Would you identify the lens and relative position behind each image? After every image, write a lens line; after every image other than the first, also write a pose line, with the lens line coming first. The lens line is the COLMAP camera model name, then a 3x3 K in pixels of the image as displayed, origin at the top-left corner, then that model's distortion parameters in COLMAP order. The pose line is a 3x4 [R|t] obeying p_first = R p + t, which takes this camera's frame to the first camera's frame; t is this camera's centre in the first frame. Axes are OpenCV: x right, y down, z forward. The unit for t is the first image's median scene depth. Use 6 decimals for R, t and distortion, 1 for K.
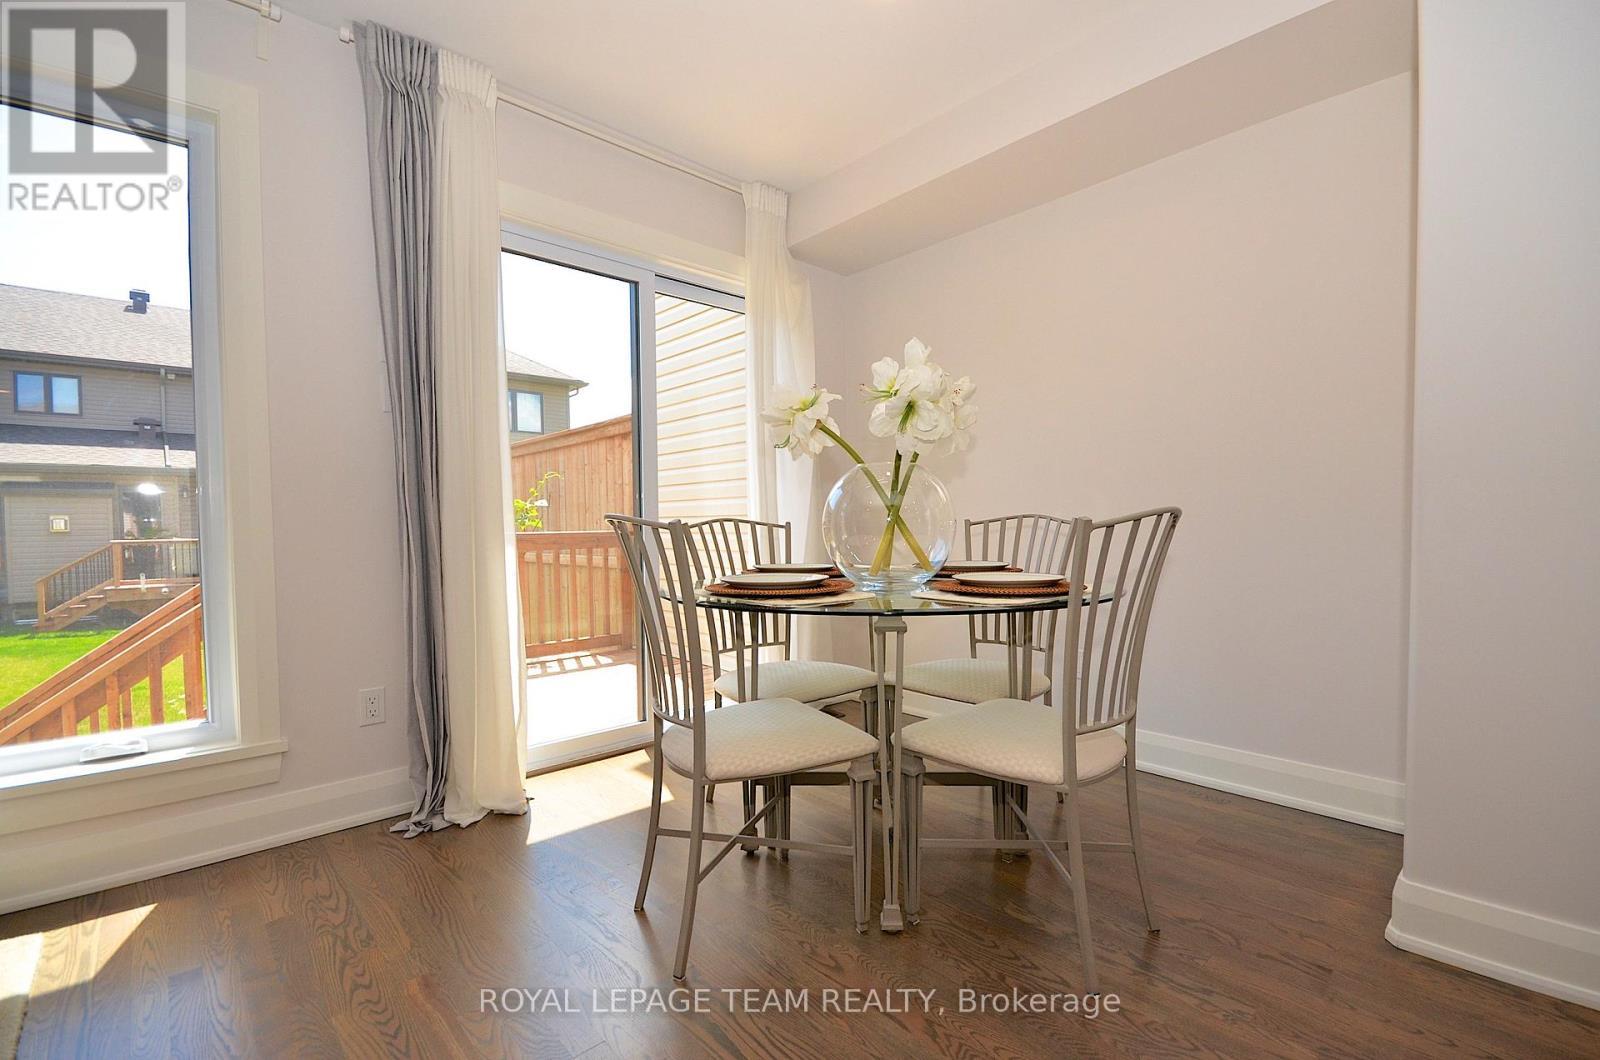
lens RADIAL K [[703.0, 0, 826.2], [0, 703.0, 552.5], [0, 0, 1]] dist [-0.002083, -0.000637]
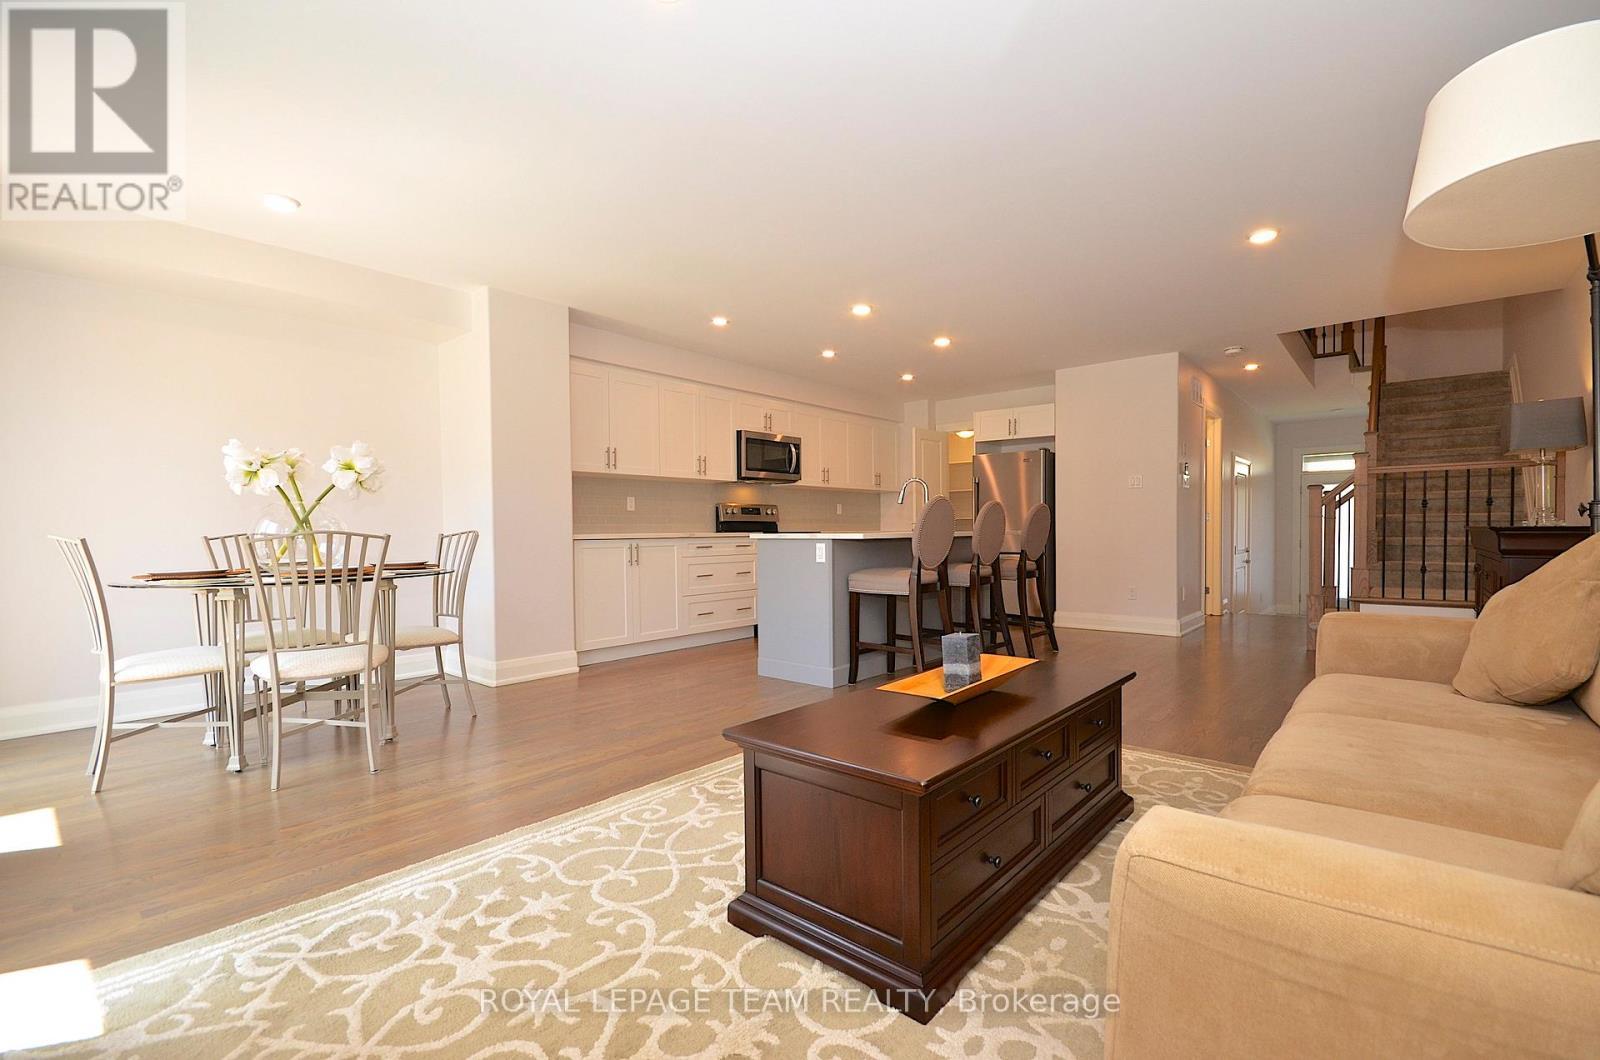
lens RADIAL K [[703.0, 0, 826.2], [0, 703.0, 552.5], [0, 0, 1]] dist [-0.002083, -0.000637]
pose [[-0.114102, -0.019344, 0.993281, -1.464317], [0.054858, 0.998162, 0.025741, 0.015148], [-0.991953, 0.057426, -0.112832, -0.025099]]
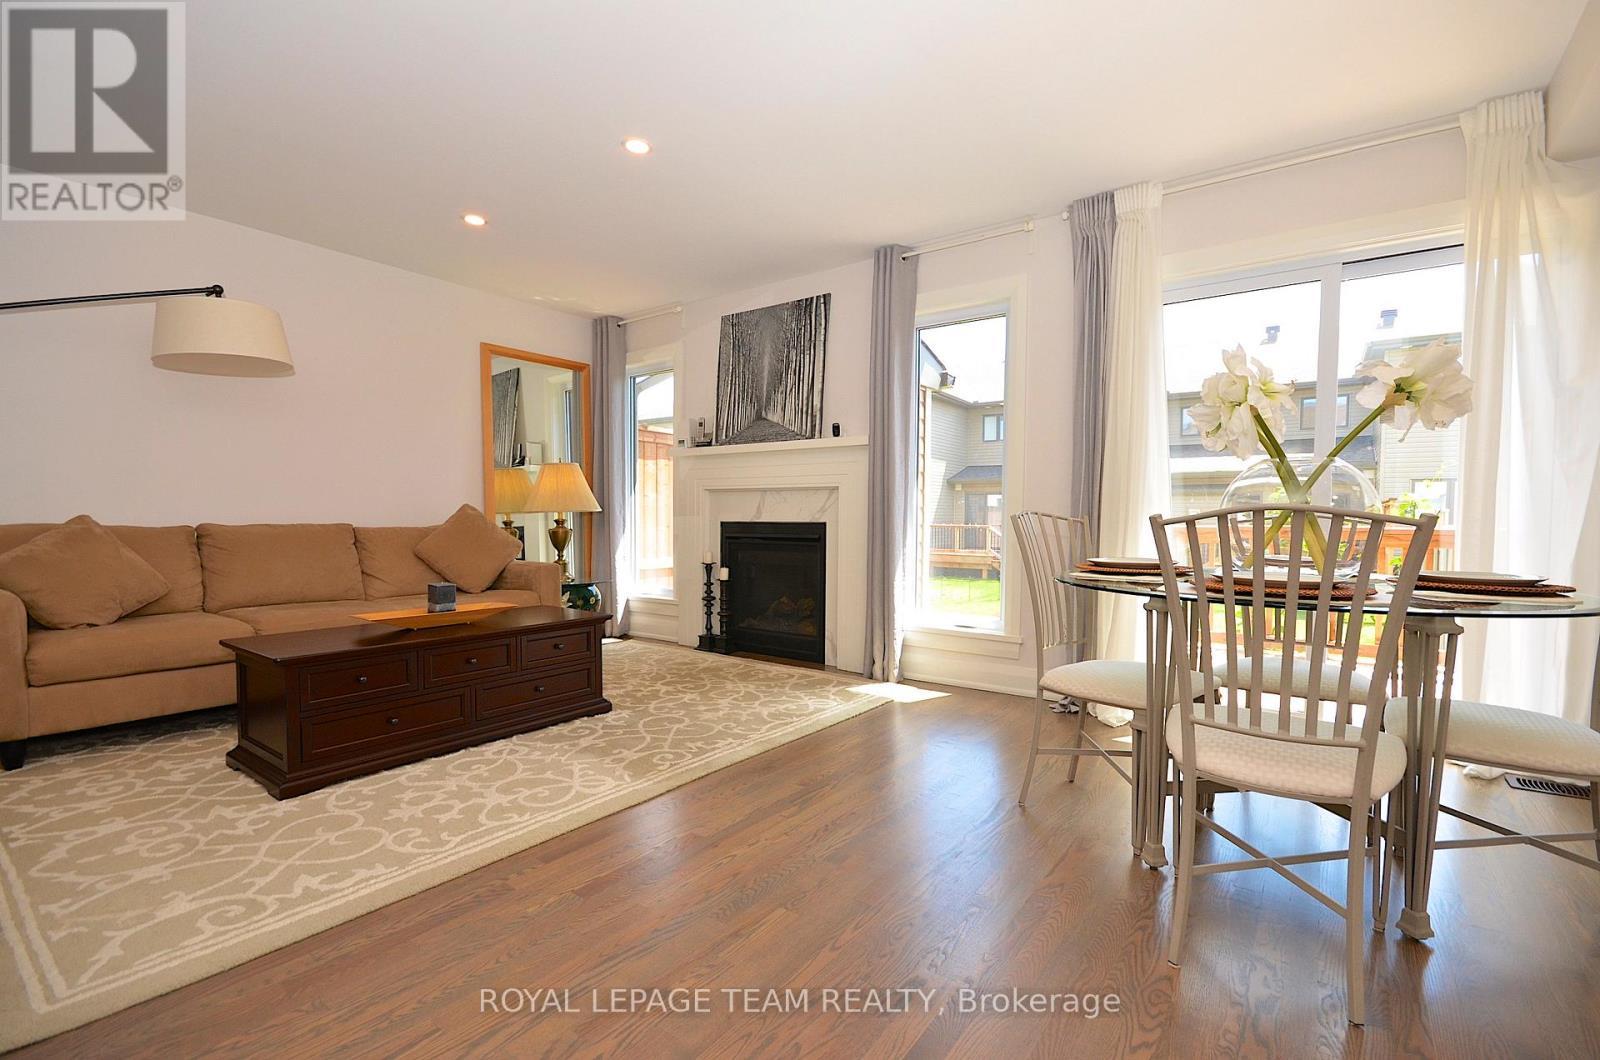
lens RADIAL K [[704.8, 0, 825.6], [0, 704.8, 540.1], [0, 0, 1]] dist [-0.002905, -0.000950]
pose [[0.191849, 0.043042, -0.980480, 0.800250], [-0.050689, 0.998139, 0.033899, -0.011082], [0.980115, 0.043196, 0.193673, 0.155693]]
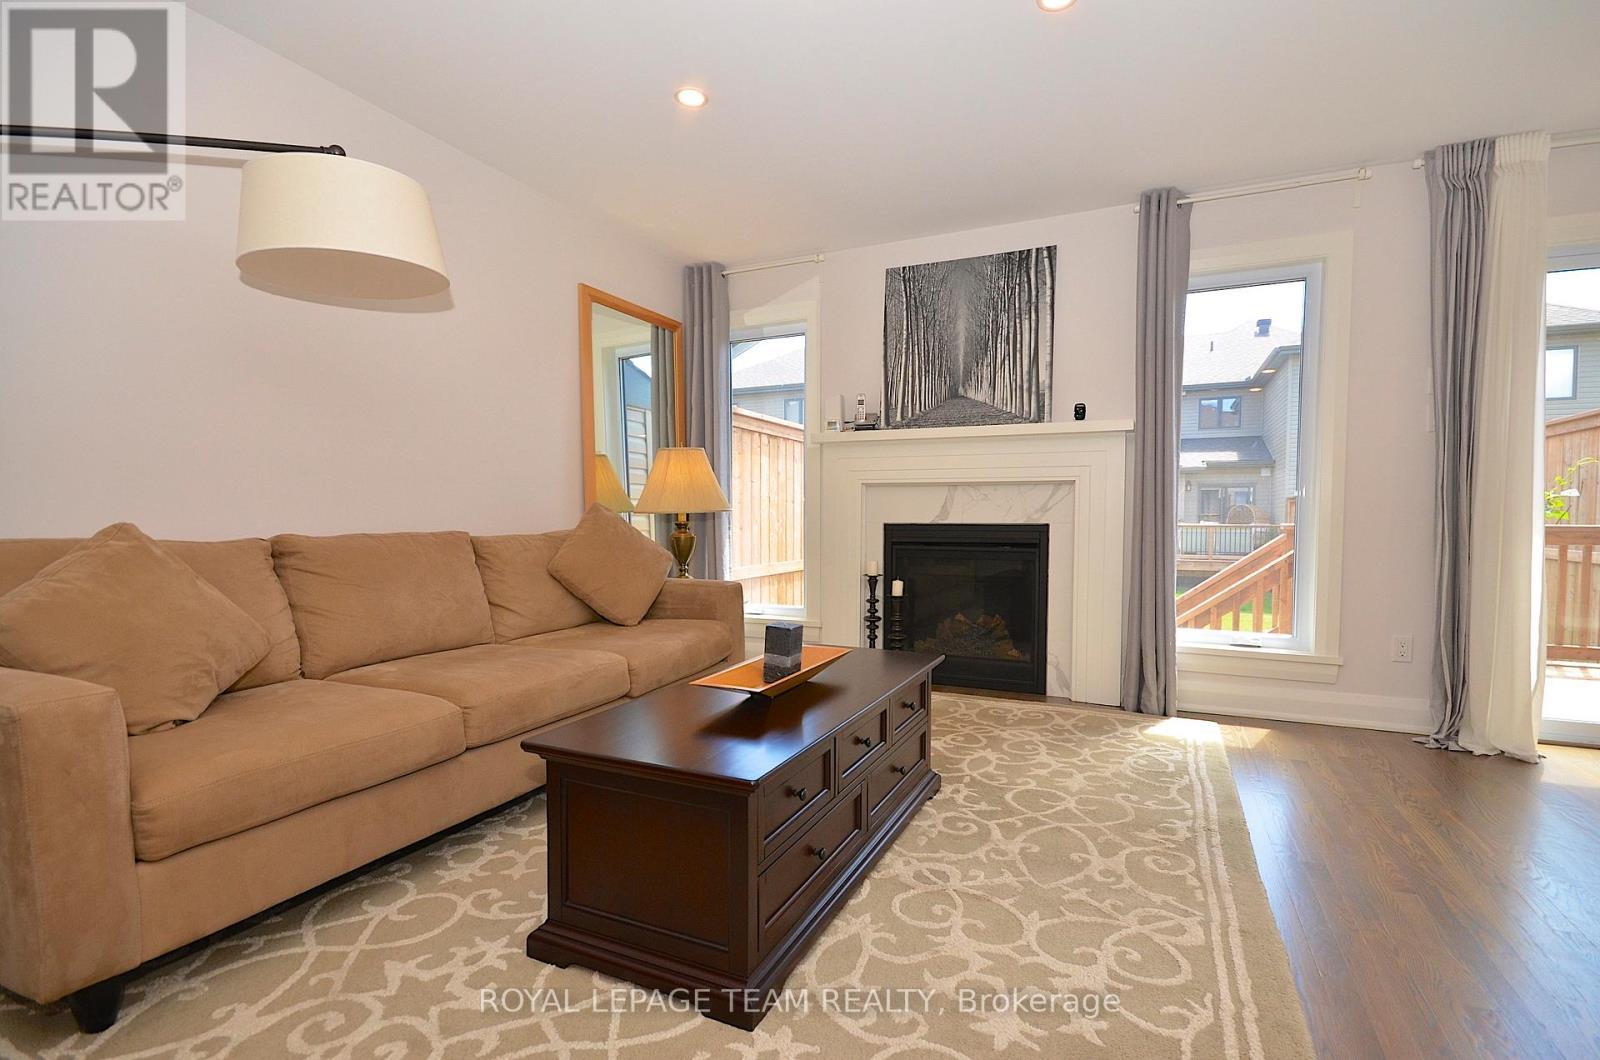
lens RADIAL K [[729.5, 0, 828.2], [0, 729.5, 542.9], [0, 0, 1]] dist [0.003155, 0.000333]
pose [[0.383889, 0.047052, -0.922180, 0.227359], [-0.045983, 0.998436, 0.031801, 0.019557], [0.922234, 0.030197, 0.385452, -0.582698]]
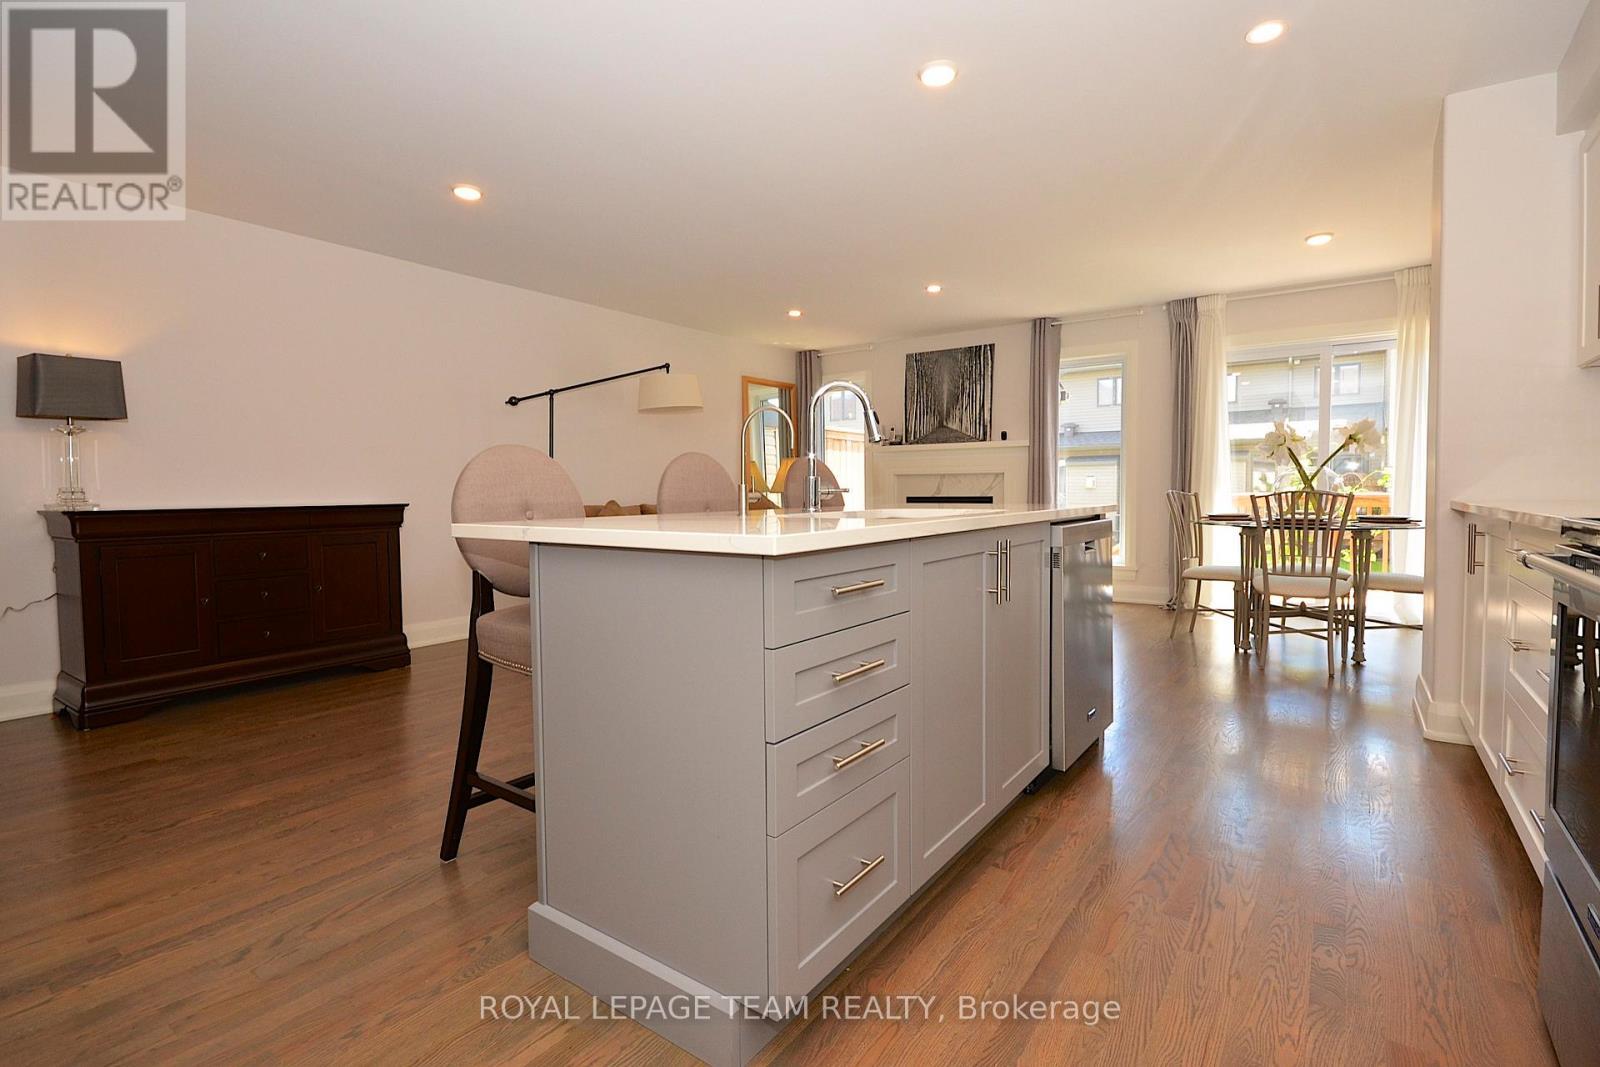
lens RADIAL K [[747.5, 0, 809.3], [0, 747.5, 521.1], [0, 0, 1]] dist [-0.001476, -0.000418]
pose [[0.192644, 0.052195, -0.979880, 1.782948], [-0.034199, 0.998335, 0.046454, -0.010571], [0.980673, 0.024562, 0.194108, -0.817830]]
